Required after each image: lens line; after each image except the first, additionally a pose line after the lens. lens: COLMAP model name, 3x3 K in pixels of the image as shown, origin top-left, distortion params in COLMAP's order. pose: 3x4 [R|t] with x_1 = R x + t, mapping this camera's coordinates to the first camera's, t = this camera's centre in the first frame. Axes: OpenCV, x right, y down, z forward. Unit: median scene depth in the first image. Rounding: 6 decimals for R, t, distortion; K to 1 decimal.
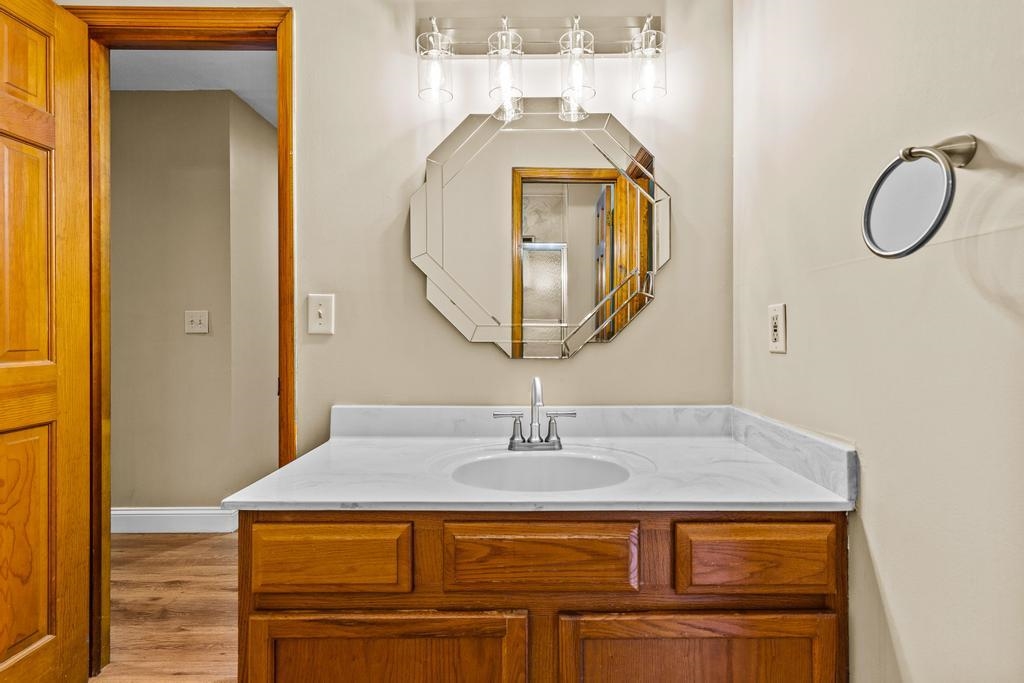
lens RADIAL K [[482.0, 0, 513.3], [0, 482.0, 324.2], [0, 0, 1]] dist [0.005117, -0.000396]
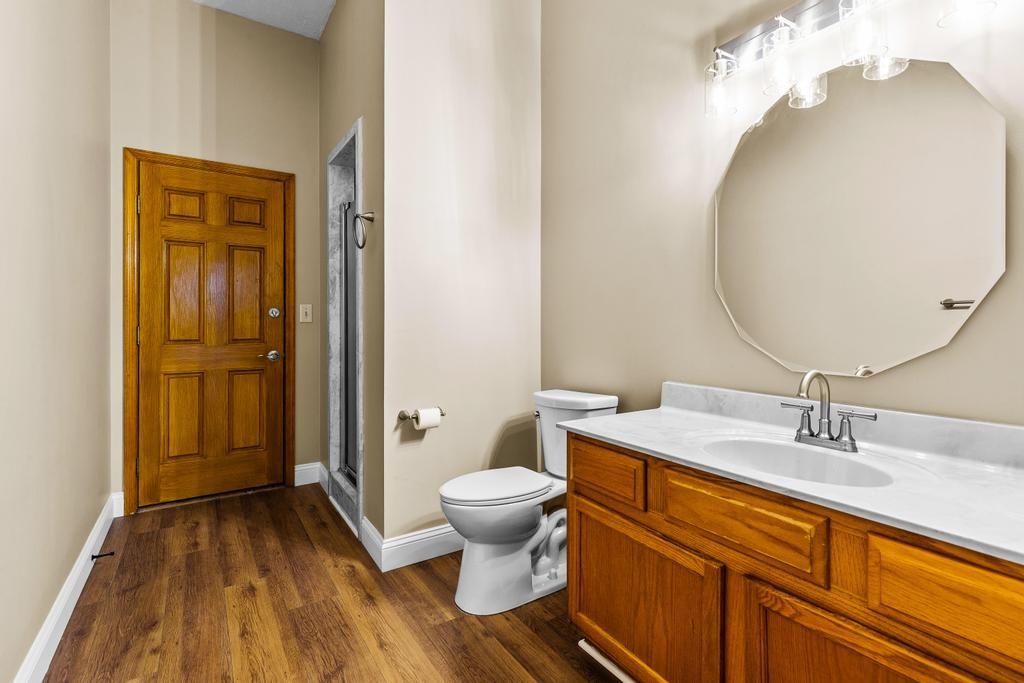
lens RADIAL K [[482.0, 0, 513.3], [0, 482.0, 324.2], [0, 0, 1]] dist [0.005117, -0.000396]
pose [[0.539805, 0.003825, -0.841781, 0.526619], [0.028861, 0.999318, 0.023048, -0.027164], [0.841295, -0.036736, 0.539326, -0.047634]]
